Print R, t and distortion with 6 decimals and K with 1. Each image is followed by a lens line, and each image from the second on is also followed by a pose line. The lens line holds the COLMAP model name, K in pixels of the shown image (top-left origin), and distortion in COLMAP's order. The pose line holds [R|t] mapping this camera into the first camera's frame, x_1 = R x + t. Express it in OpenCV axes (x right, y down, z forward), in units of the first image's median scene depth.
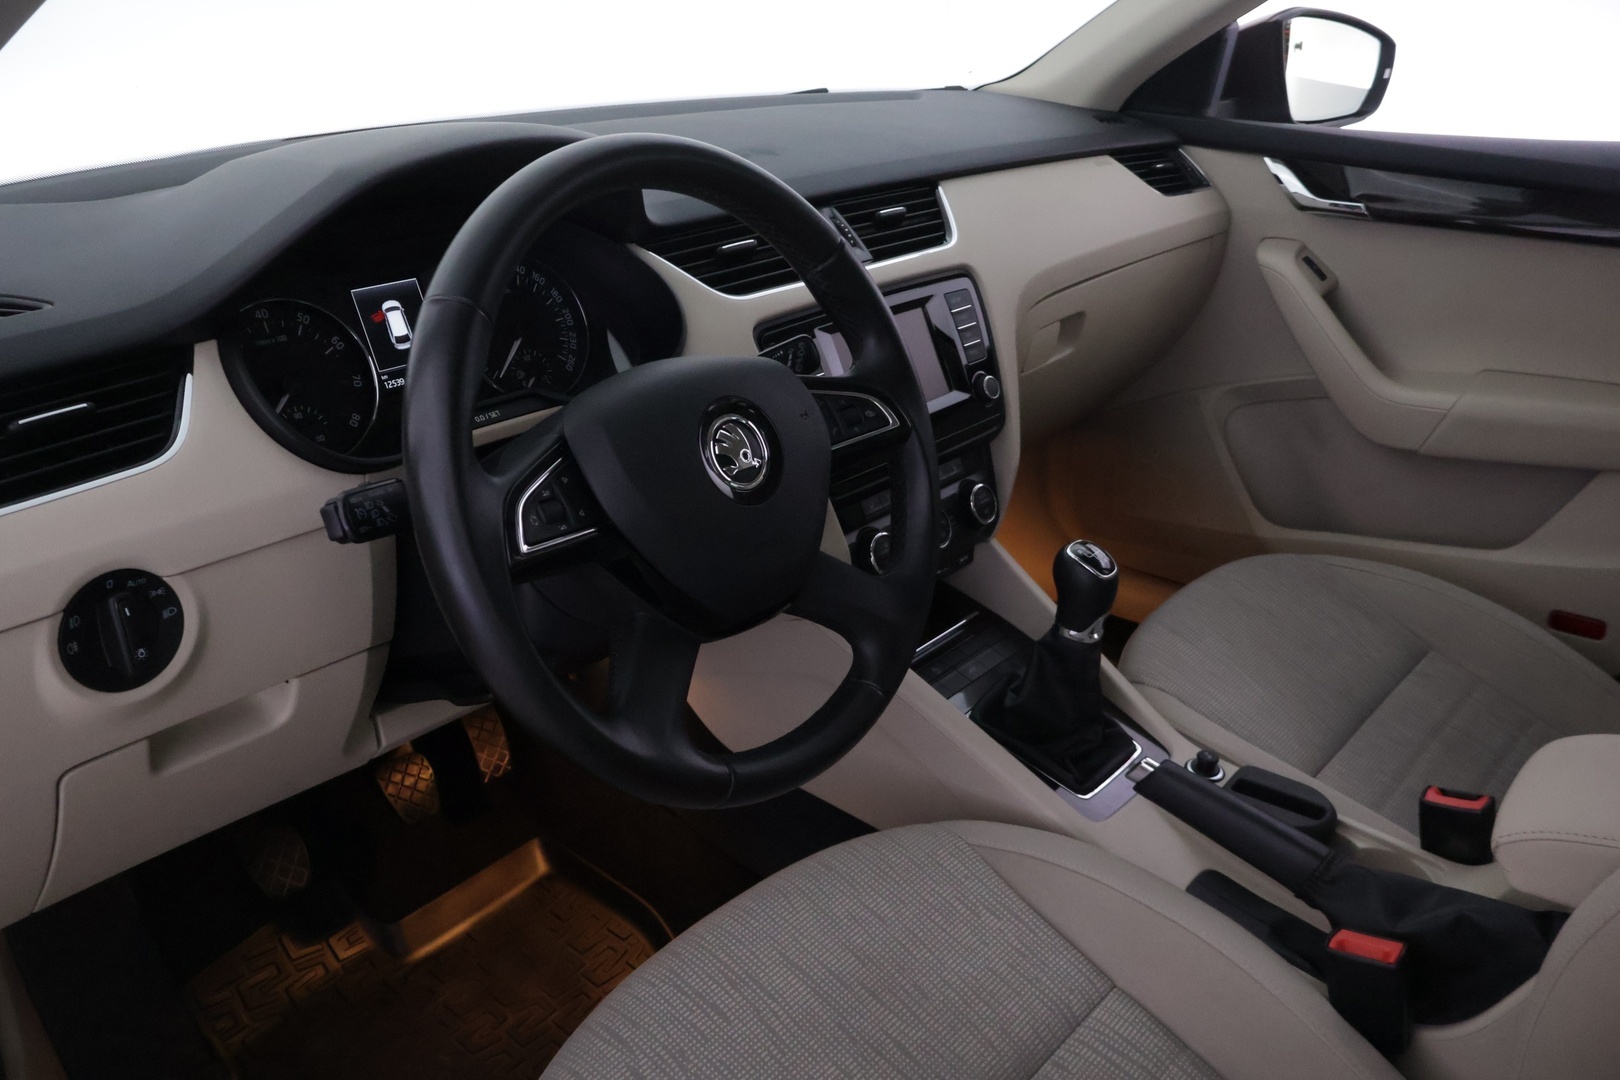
lens RADIAL K [[1351.5, 0, 806.6], [0, 1351.5, 543.5], [0, 0, 1]] dist [-0.011059, 0.015379]
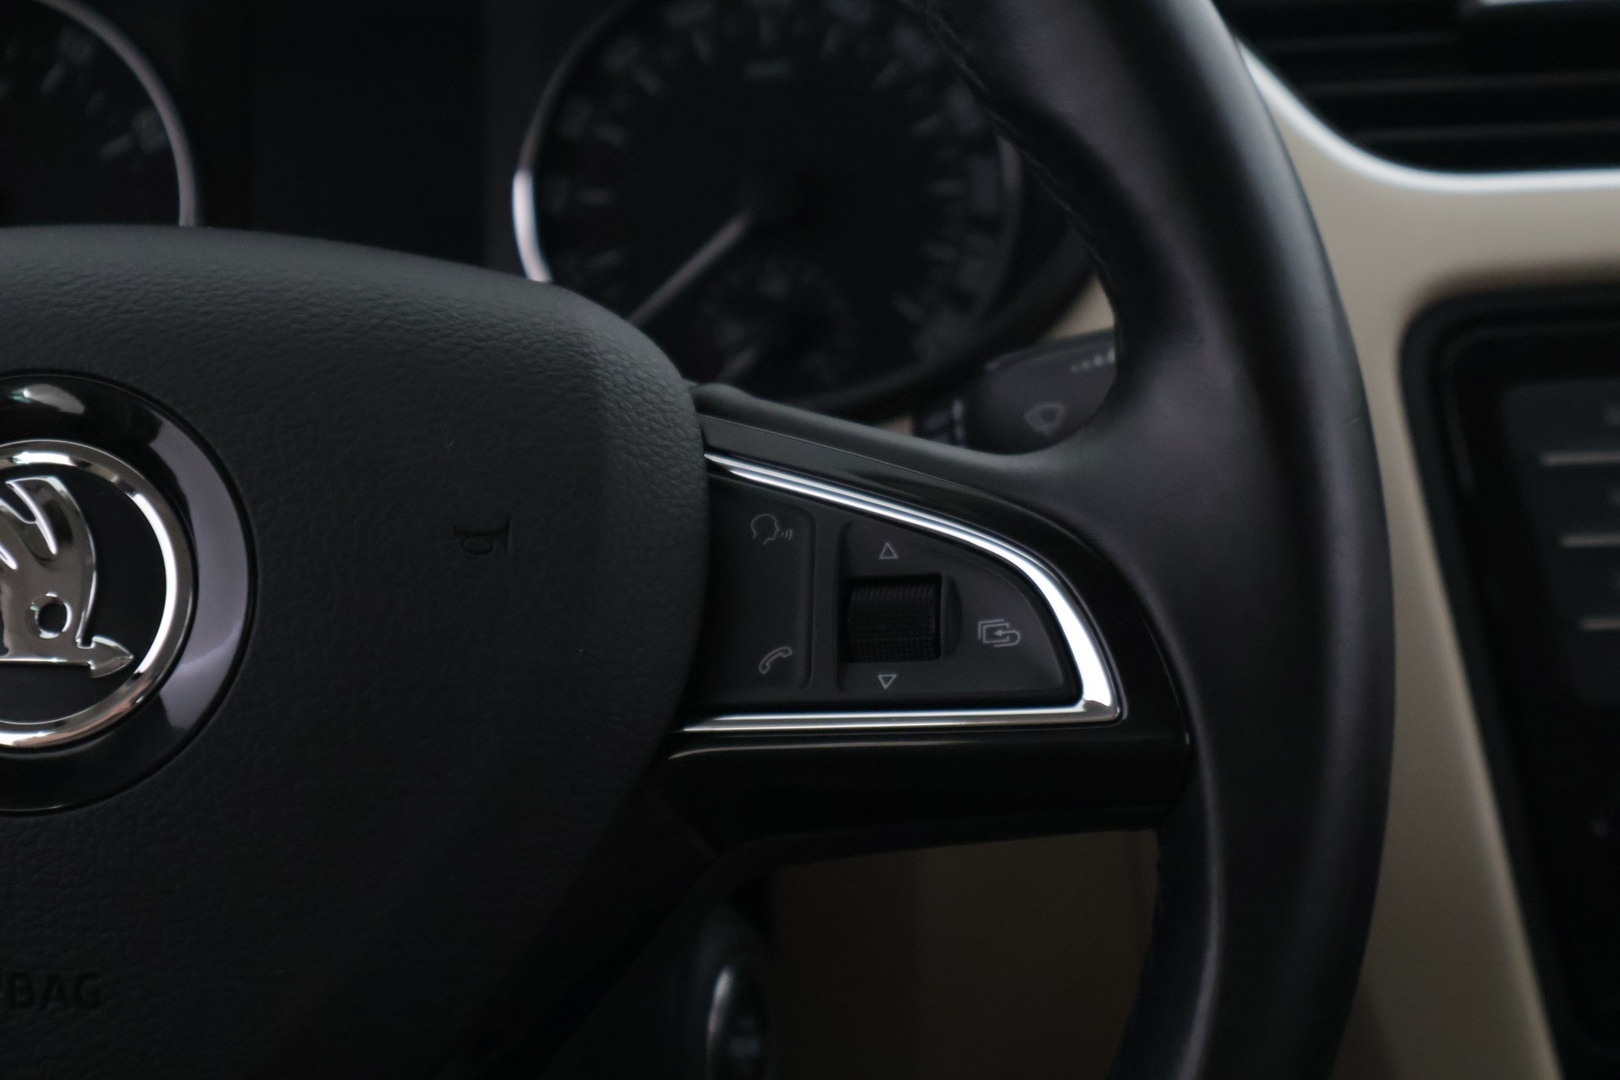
lens RADIAL K [[3269.2, 0, 821.0], [0, 3269.2, 543.2], [0, 0, 1]] dist [-0.076022, 0.000000]
pose [[0.634569, 0.187459, -0.749788, 0.349947], [-0.271944, 0.962257, 0.010424, -0.087489], [0.723442, 0.197286, 0.661596, 0.503118]]
